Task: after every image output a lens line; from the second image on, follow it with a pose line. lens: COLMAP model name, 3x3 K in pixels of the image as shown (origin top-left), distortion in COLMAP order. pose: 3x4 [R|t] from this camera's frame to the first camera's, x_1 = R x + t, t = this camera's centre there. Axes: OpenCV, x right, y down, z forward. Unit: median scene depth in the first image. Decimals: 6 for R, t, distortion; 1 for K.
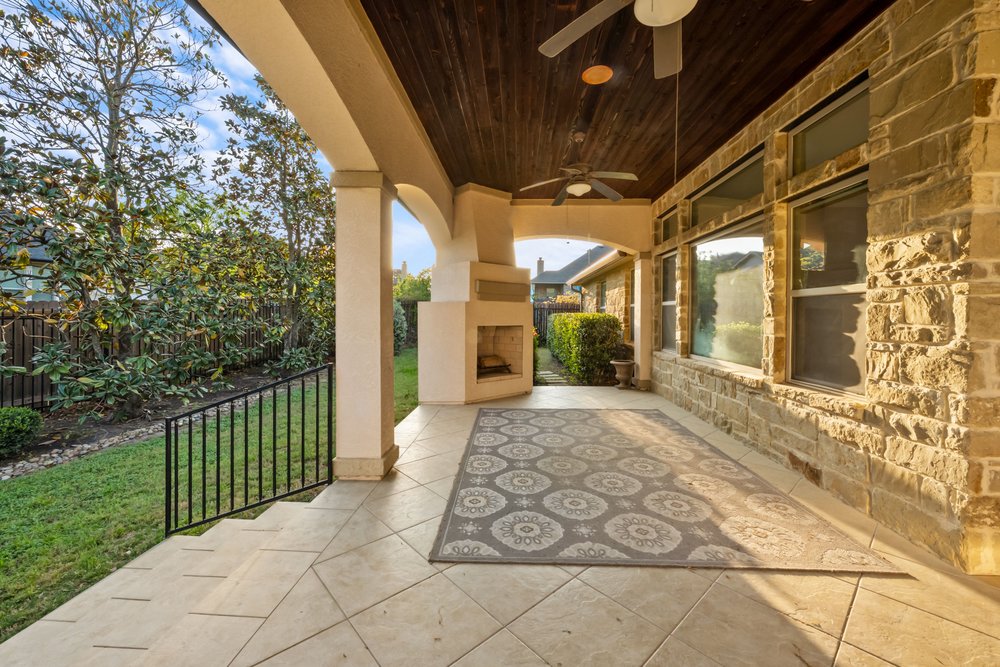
lens RADIAL K [[398.4, 0, 498.4], [0, 398.4, 326.3], [0, 0, 1]] dist [-0.007182, -0.000217]
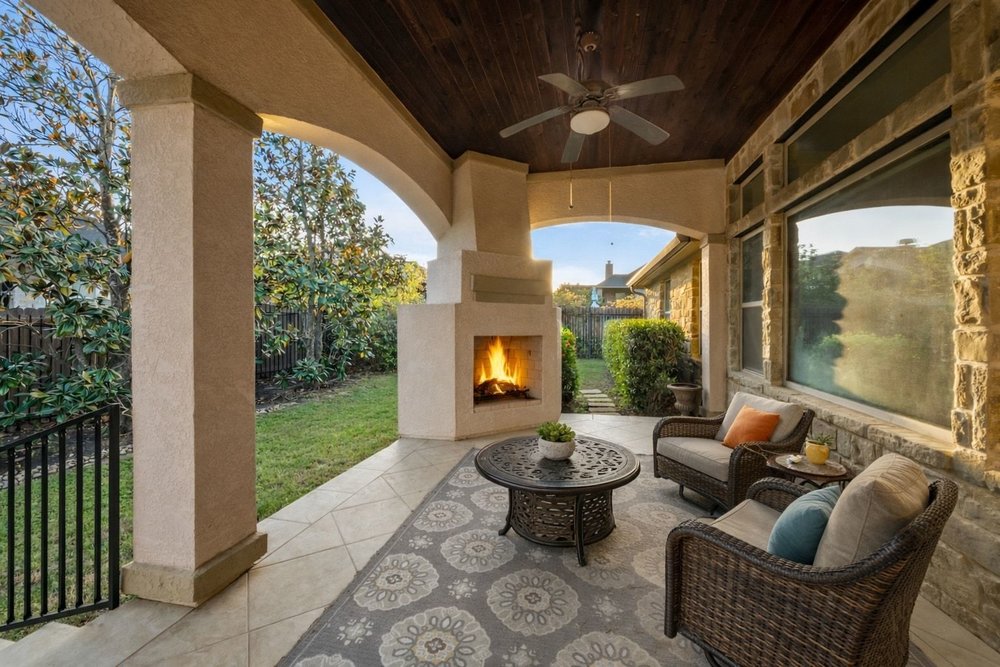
lens RADIAL K [[398.4, 0, 497.8], [0, 398.4, 326.3], [0, 0, 1]] dist [-0.007182, -0.000217]
pose [[0.984231, 0.000438, -0.176890, 0.127069], [-0.003316, 0.999867, -0.015971, -0.007954], [0.176859, 0.016306, 0.984101, 0.267866]]
